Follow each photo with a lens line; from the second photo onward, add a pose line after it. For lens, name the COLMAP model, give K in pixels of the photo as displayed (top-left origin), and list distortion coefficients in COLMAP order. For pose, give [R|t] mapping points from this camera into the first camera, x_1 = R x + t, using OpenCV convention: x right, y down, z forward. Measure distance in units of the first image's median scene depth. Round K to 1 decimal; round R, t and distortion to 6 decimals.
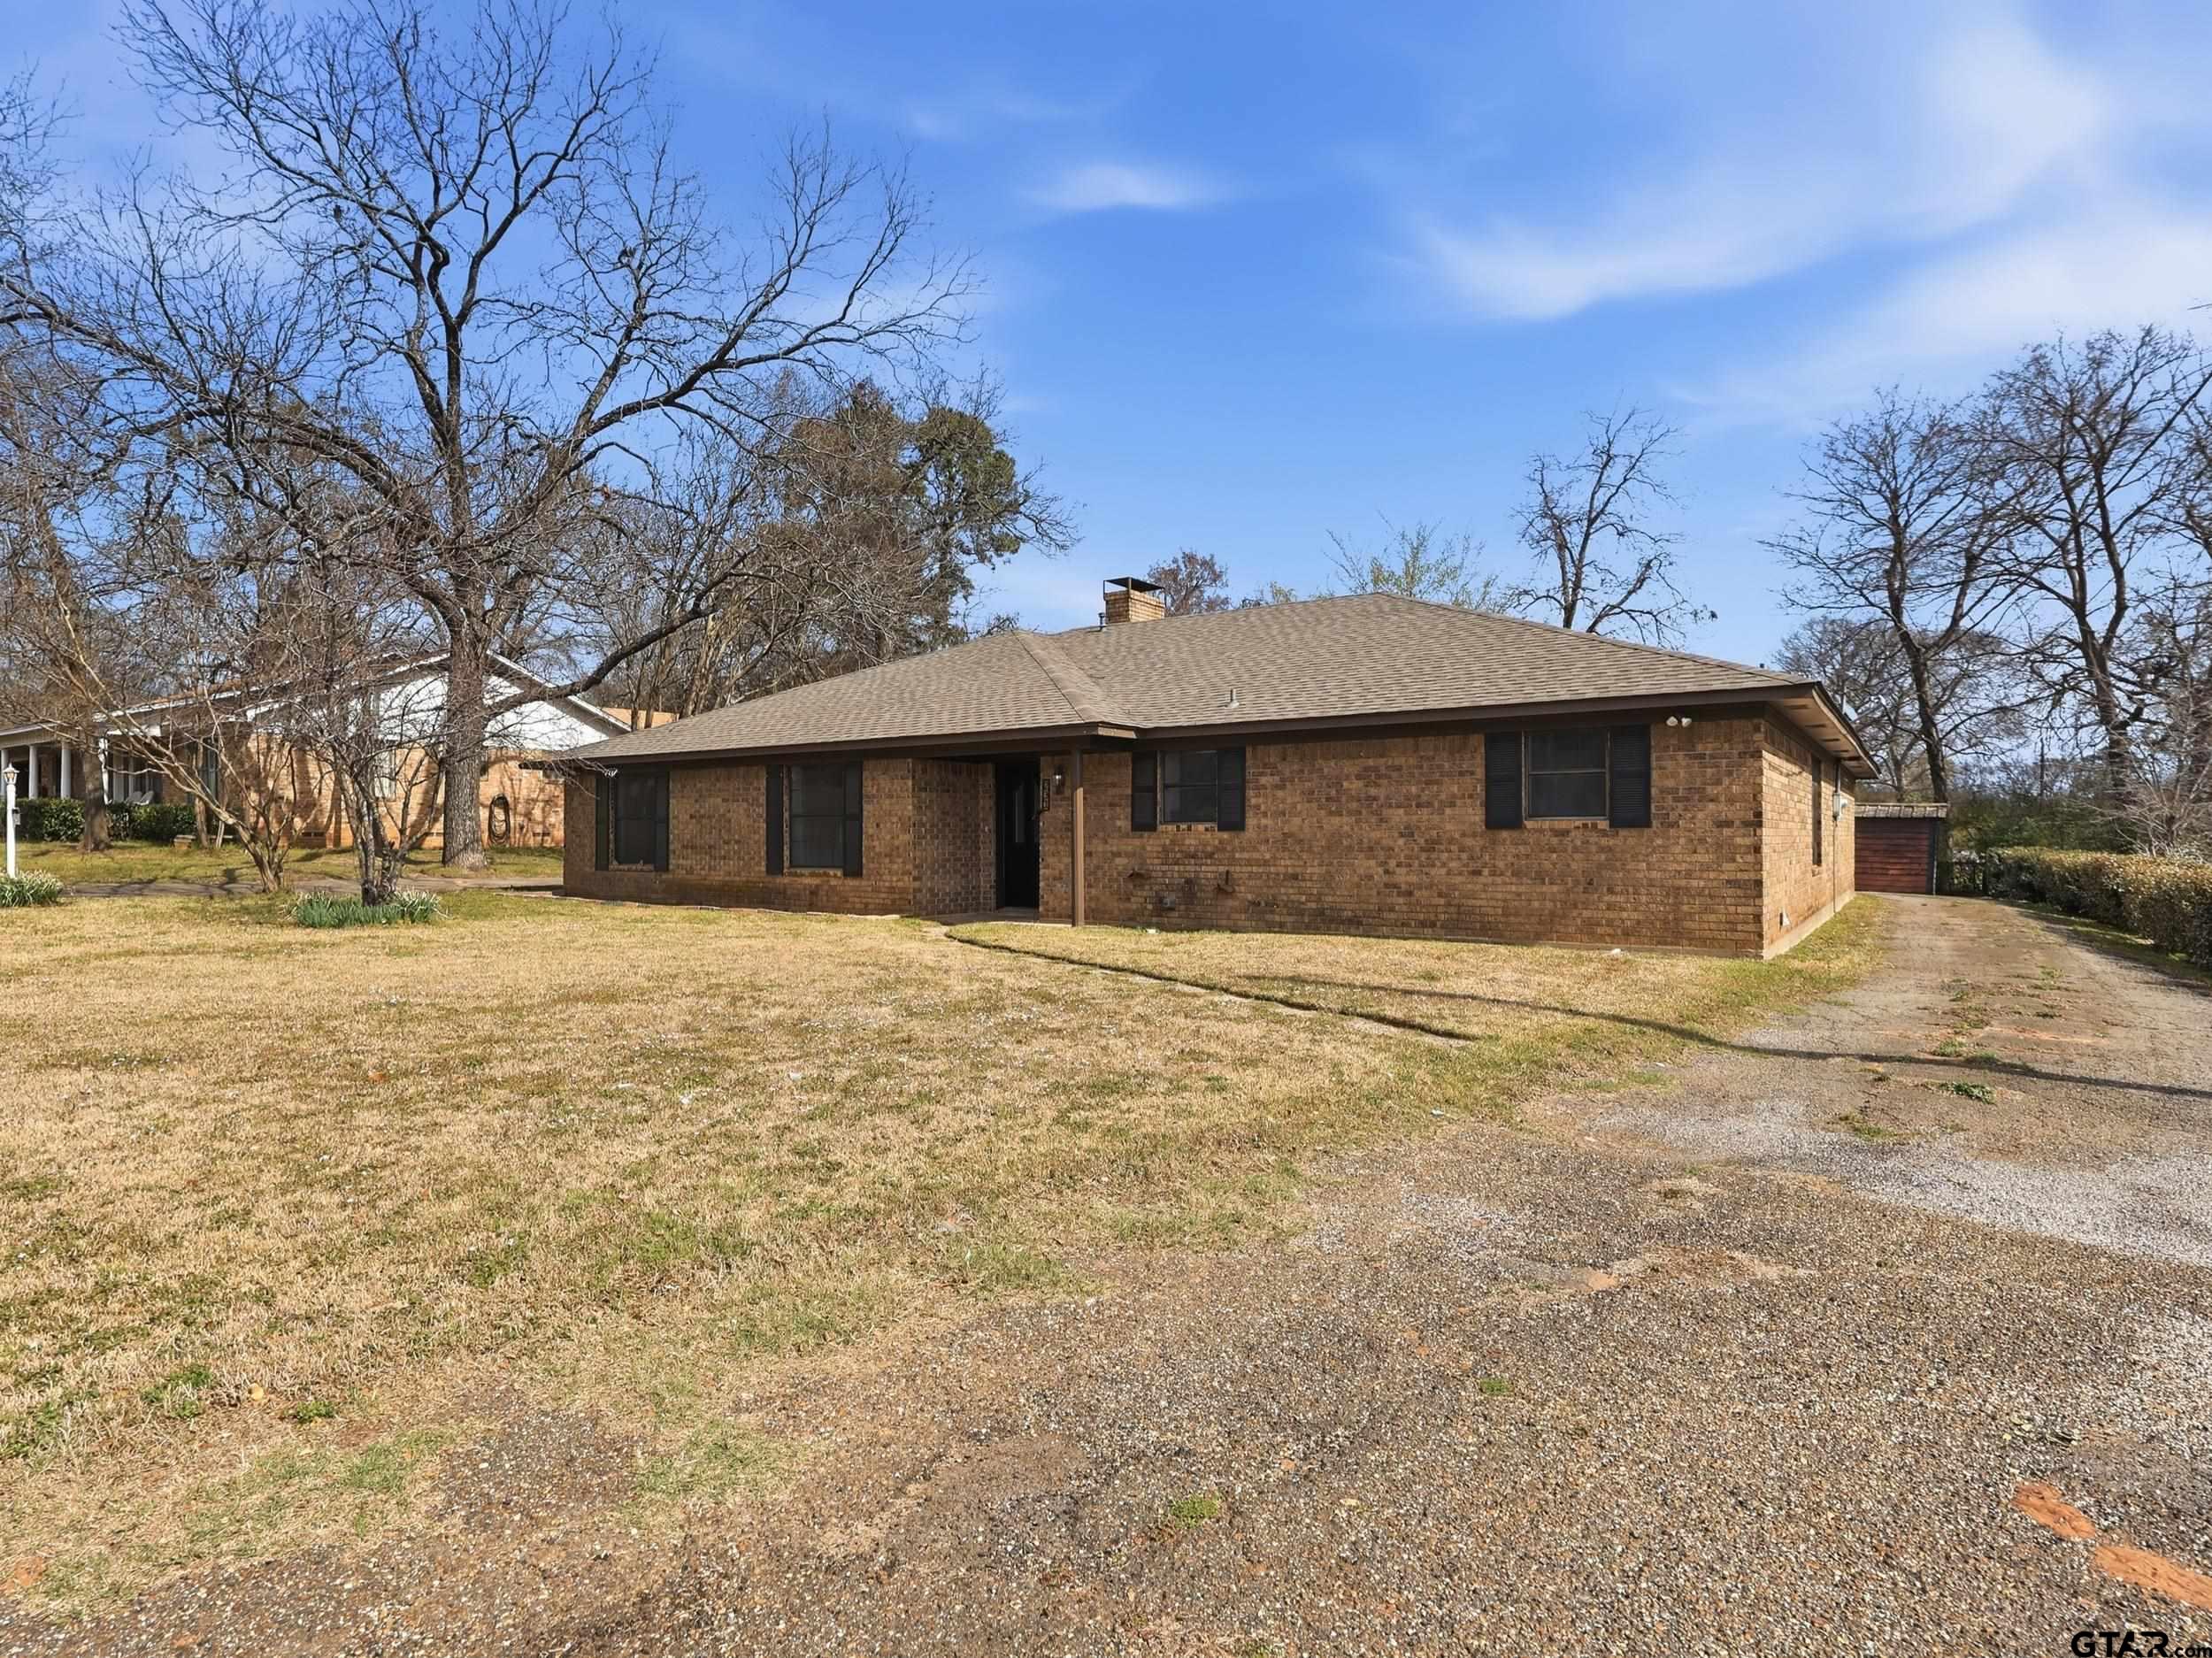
lens RADIAL K [[1159.0, 0, 1103.9], [0, 1159.0, 838.2], [0, 0, 1]] dist [-0.005254, 0.002260]
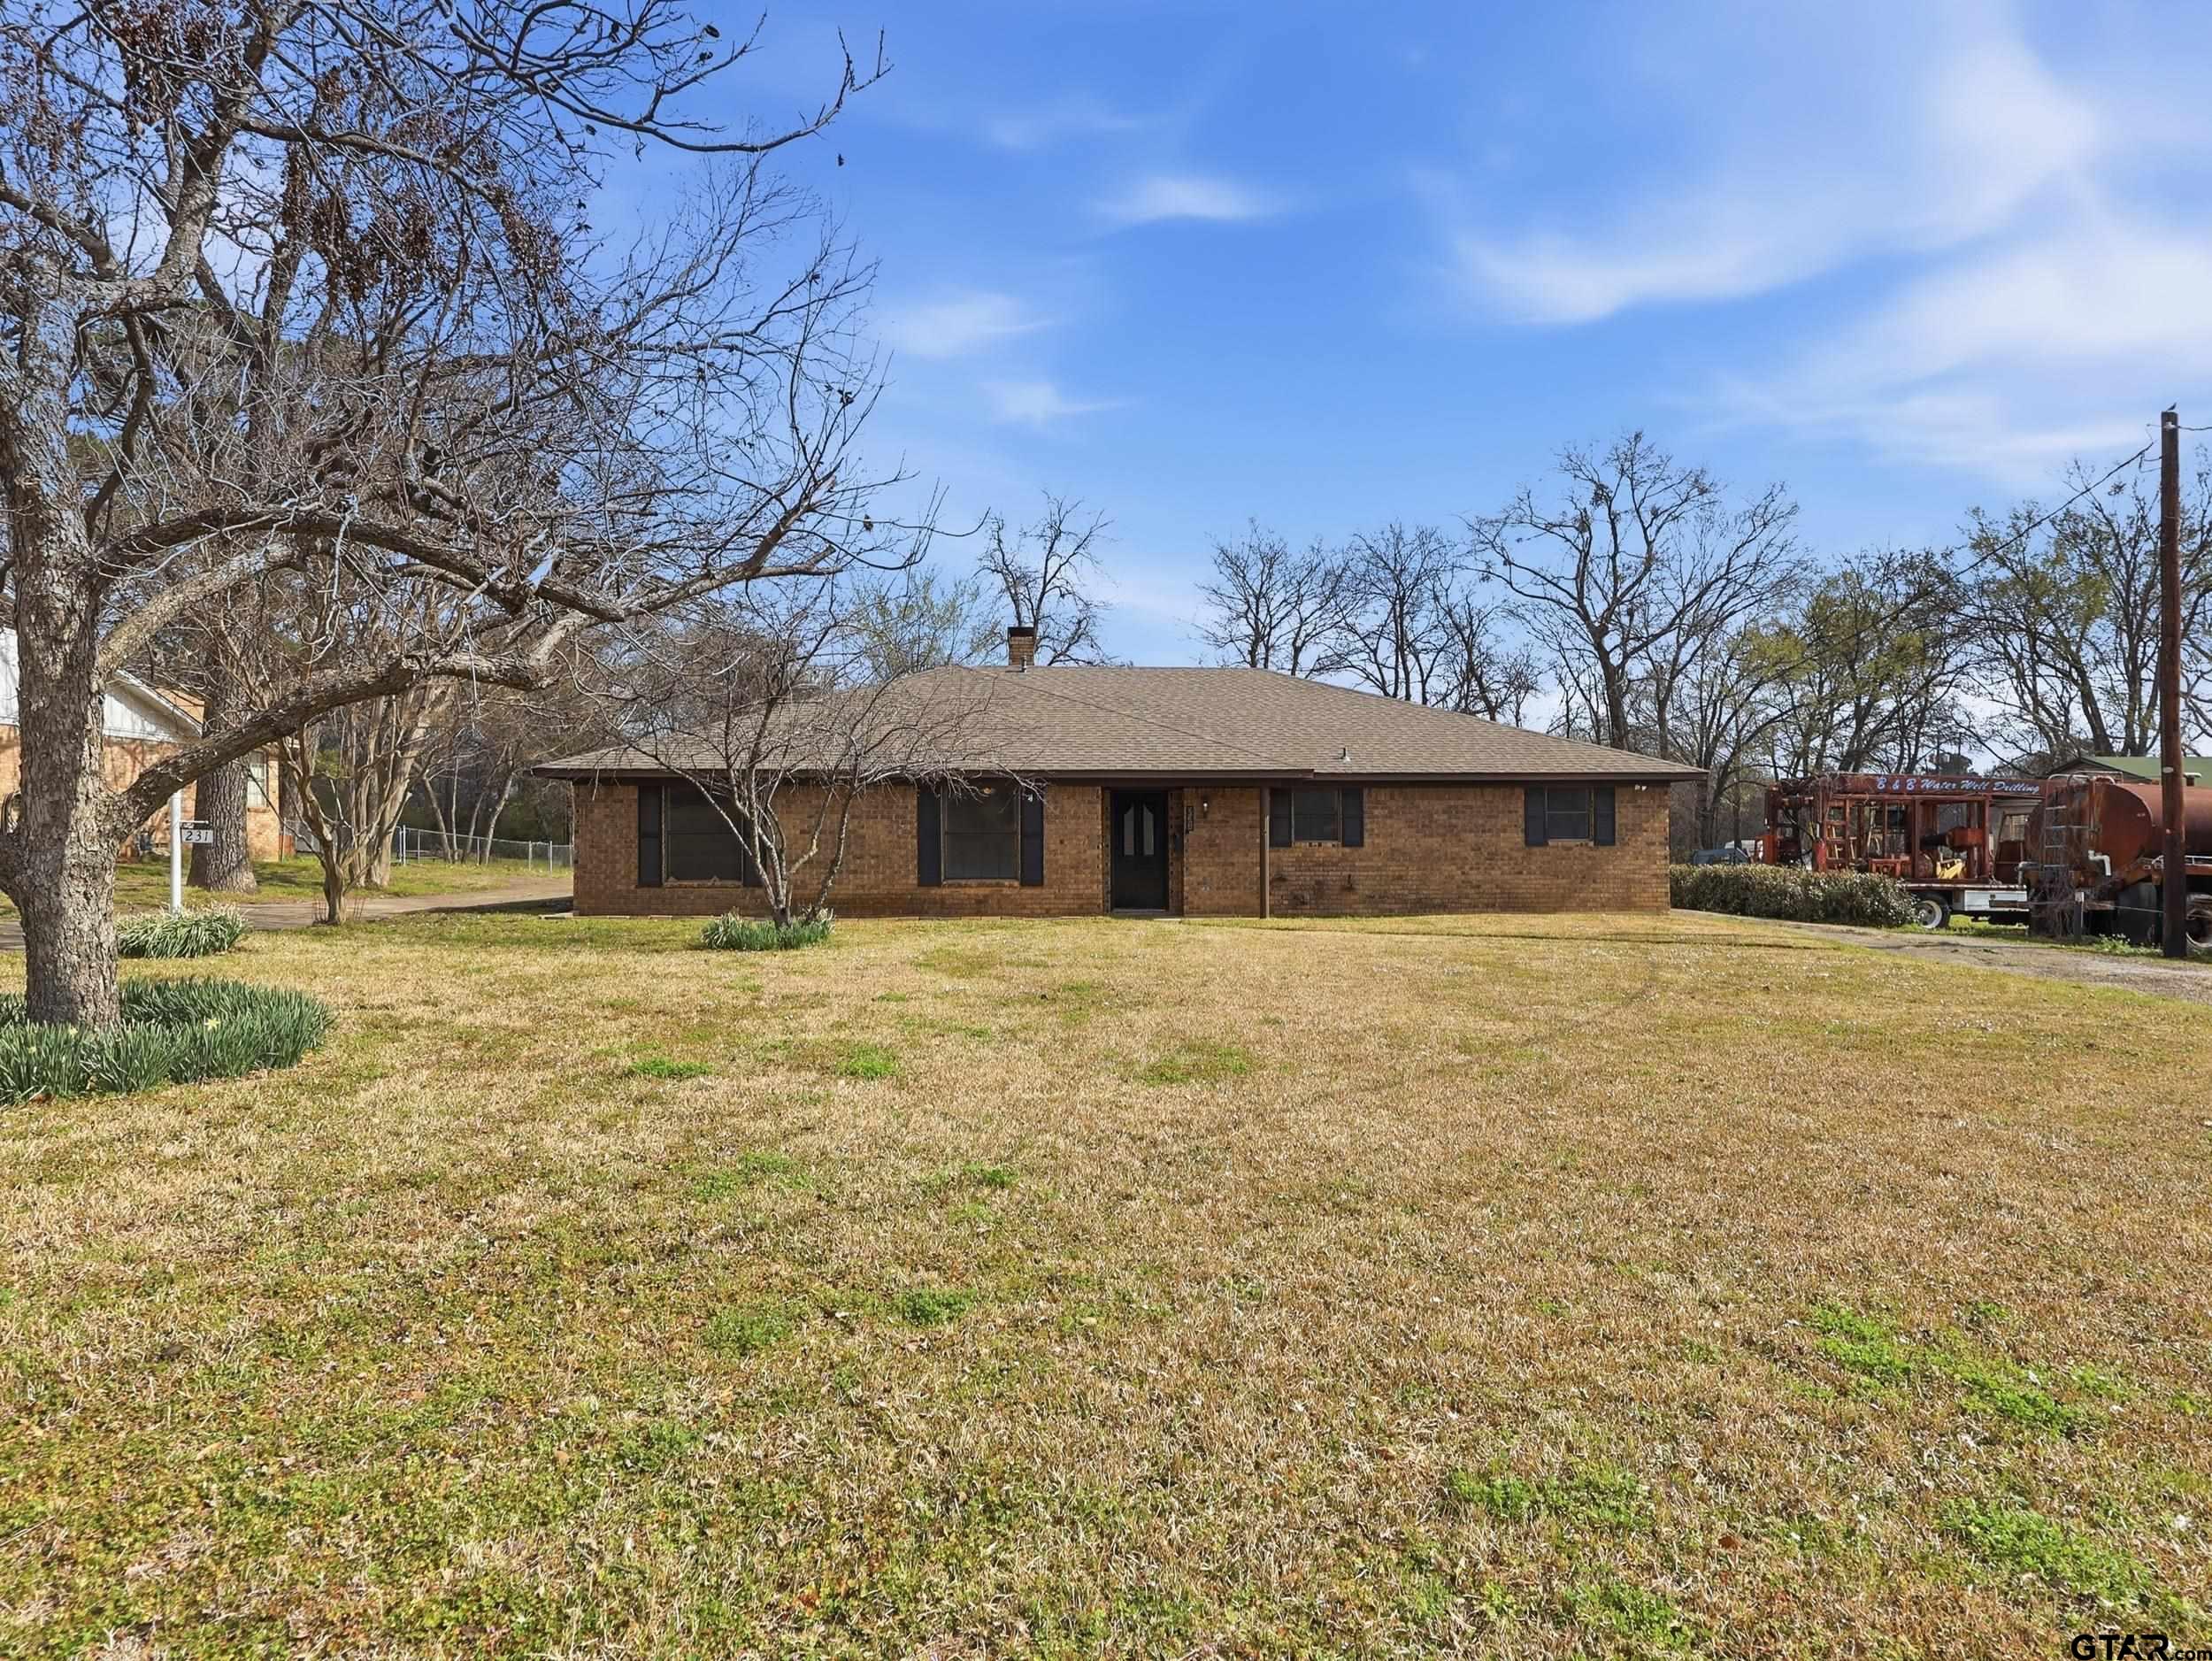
lens RADIAL K [[1159.1, 0, 1080.8], [0, 1159.1, 829.9], [0, 0, 1]] dist [-0.005254, 0.002260]
pose [[0.801166, 0.006104, 0.598411, -1.026711], [0.001101, 0.999931, -0.011674, -0.010846], [-0.598441, 0.010012, 0.801104, 0.051929]]
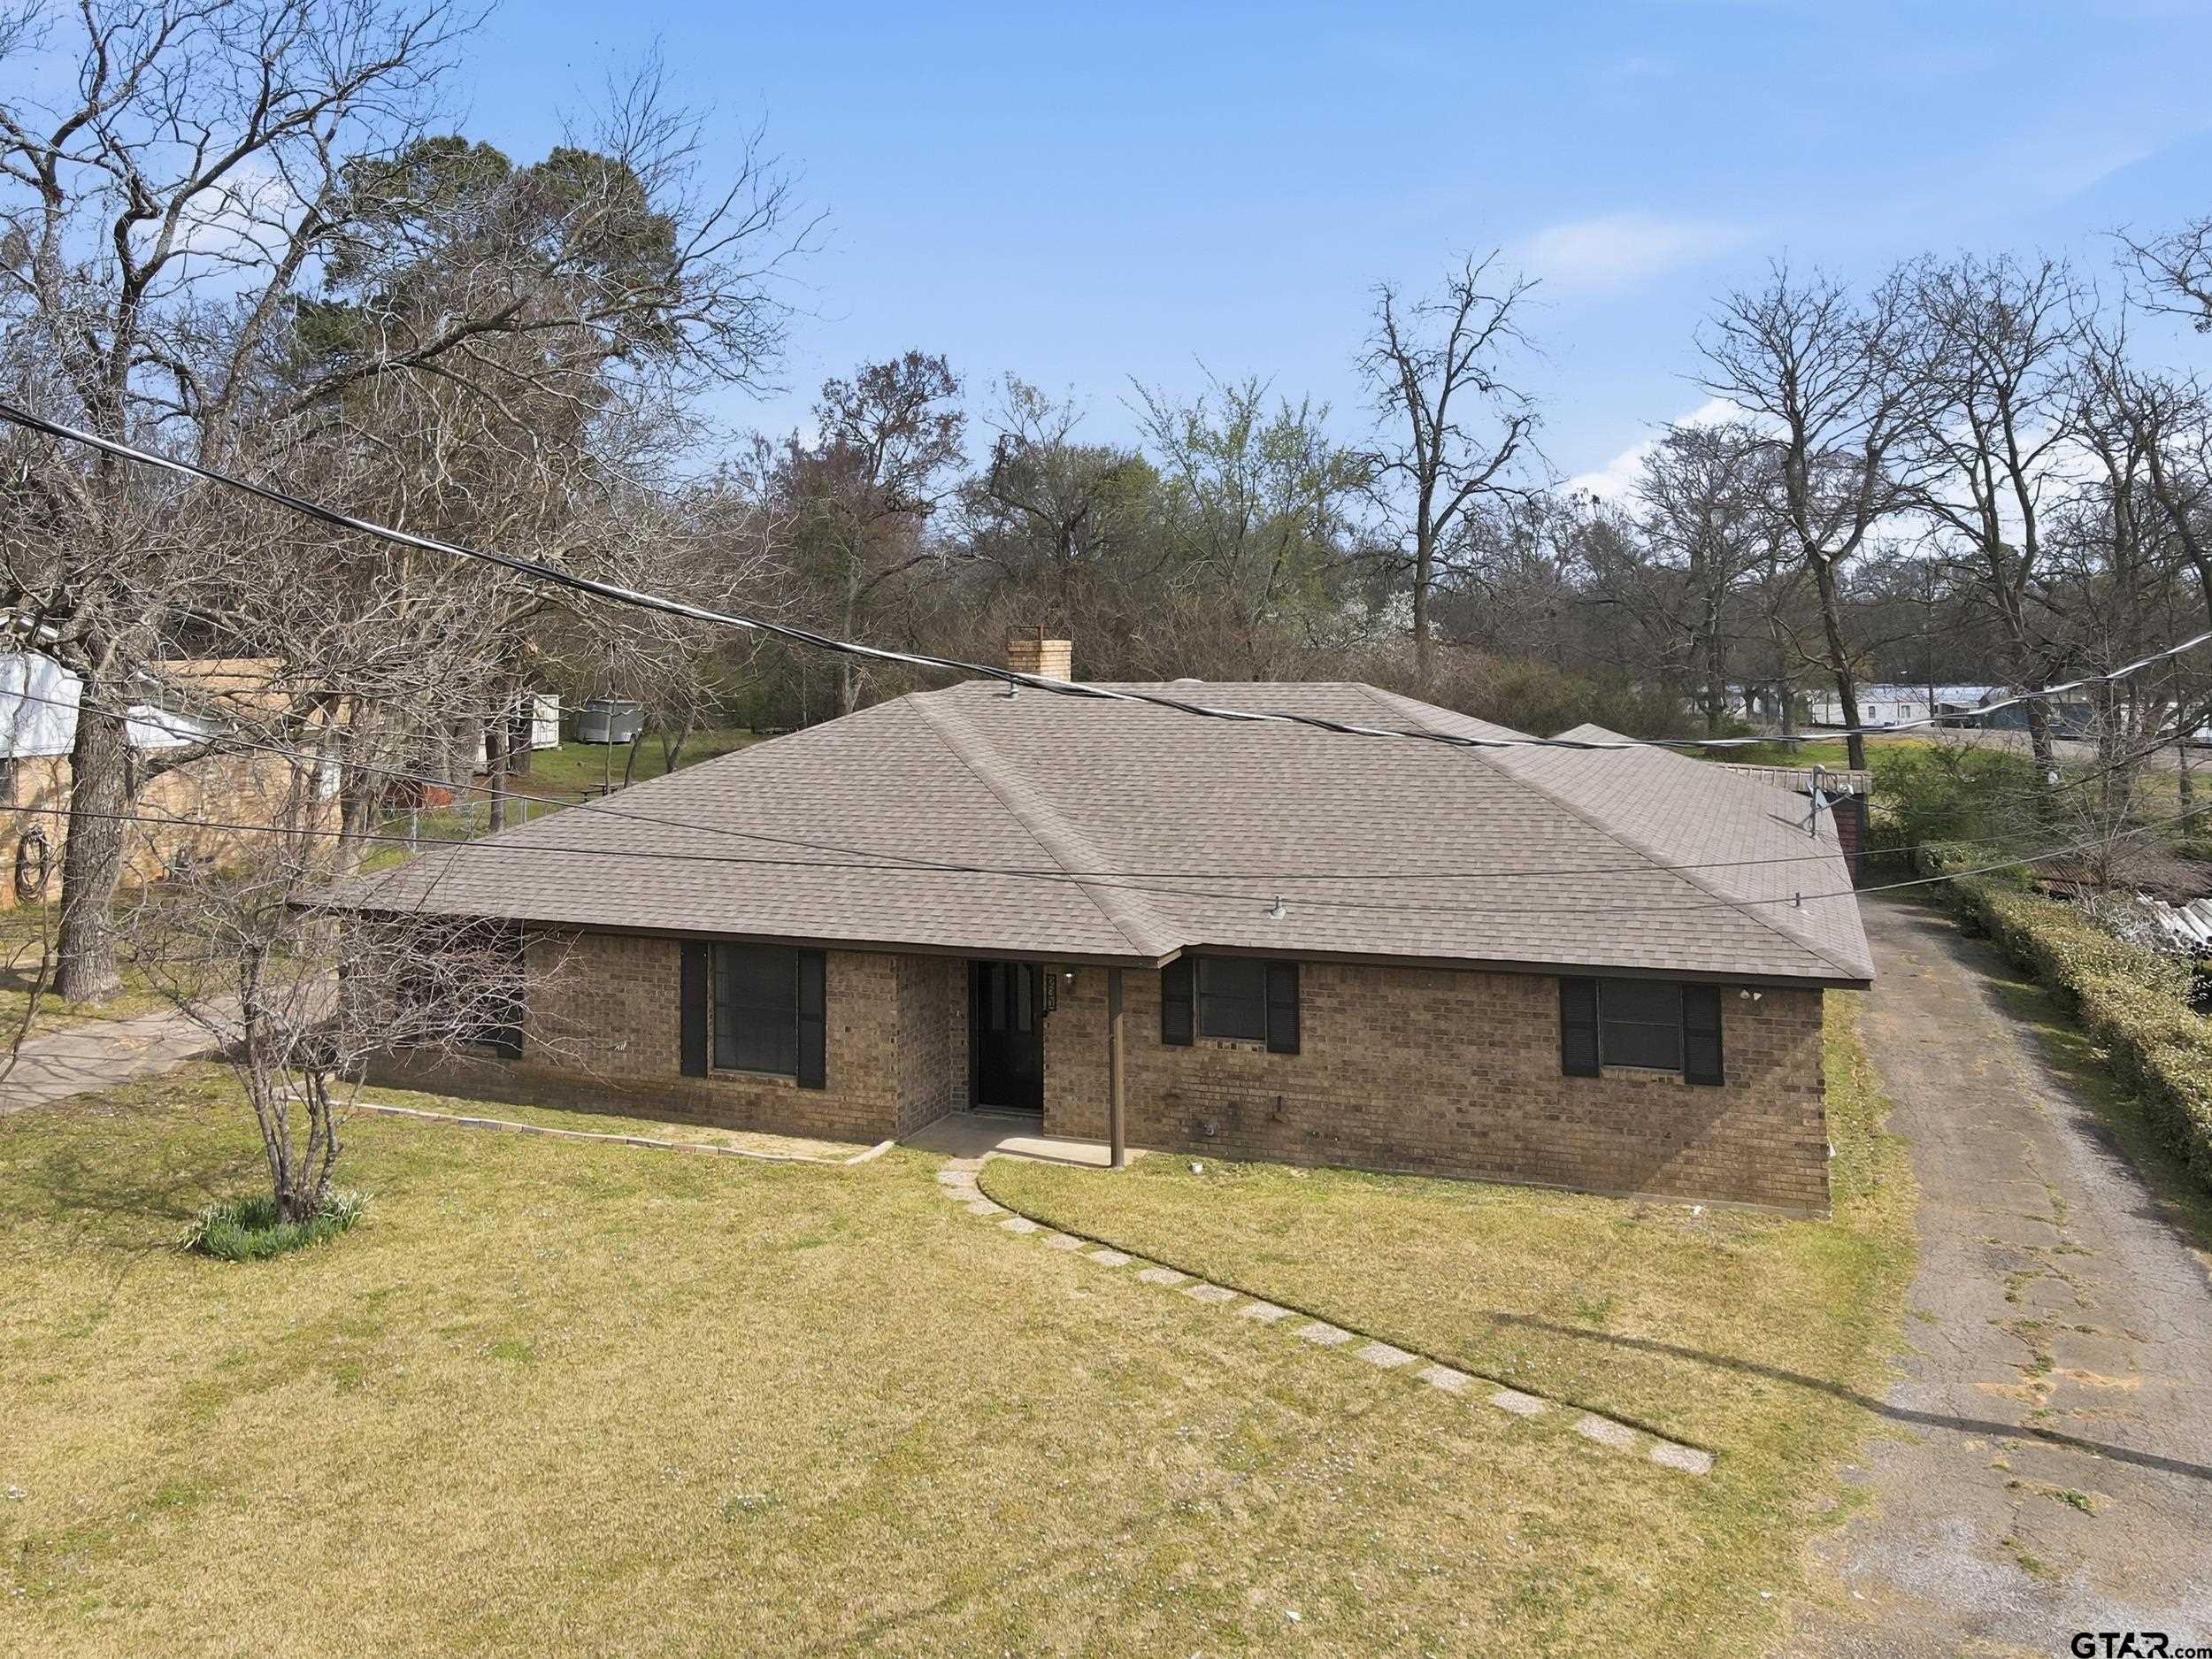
lens RADIAL K [[1714.4, 0, 1076.2], [0, 1714.4, 537.3], [0, 0, 1]] dist [-0.011856, 0.018587]
pose [[0.974708, 0.004758, 0.223432, -0.364990], [0.009886, 0.997877, -0.064378, -0.336010], [-0.223264, 0.064958, 0.972591, -0.332307]]
